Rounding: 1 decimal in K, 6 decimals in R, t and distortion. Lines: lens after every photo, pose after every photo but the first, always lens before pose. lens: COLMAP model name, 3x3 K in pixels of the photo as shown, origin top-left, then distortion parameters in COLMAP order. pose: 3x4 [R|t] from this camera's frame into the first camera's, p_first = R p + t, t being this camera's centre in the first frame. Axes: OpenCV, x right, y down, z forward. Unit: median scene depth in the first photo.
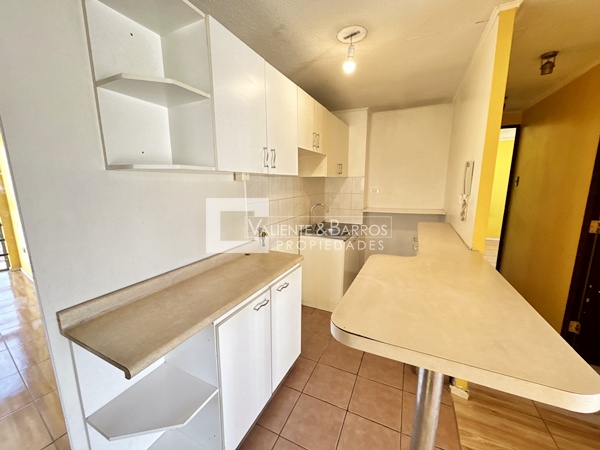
lens RADIAL K [[240.9, 0, 300.0], [0, 240.9, 224.6], [0, 0, 1]] dist [0.002187, -0.000443]
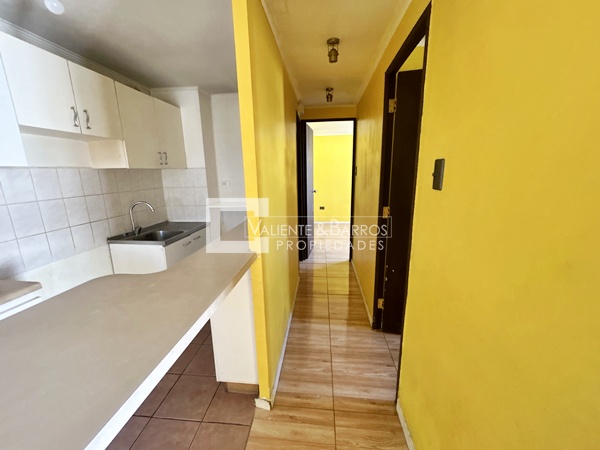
lens RADIAL K [[240.9, 0, 297.8], [0, 240.9, 225.1], [0, 0, 1]] dist [0.002187, -0.000443]
pose [[0.942753, -0.083946, 0.322755, 0.493393], [0.070448, 0.996091, 0.053297, -0.023421], [-0.325967, -0.027509, 0.944981, 0.097489]]
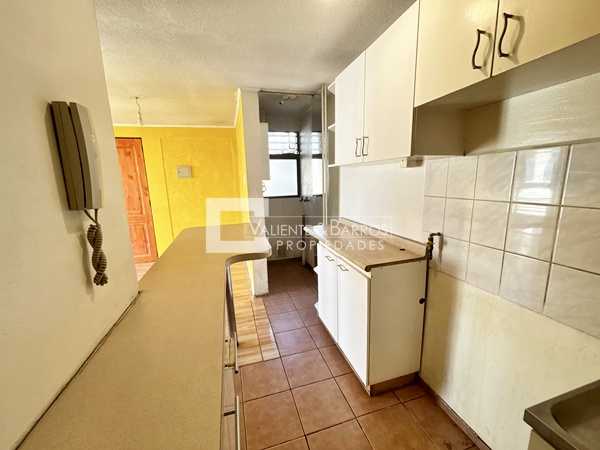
lens RADIAL K [[240.9, 0, 299.9], [0, 240.9, 223.9], [0, 0, 1]] dist [0.002187, -0.000443]
pose [[-0.749062, 0.140869, -0.647350, 0.644734], [-0.086314, 0.948053, 0.306180, -0.215823], [0.656853, 0.285223, -0.697991, 1.338732]]
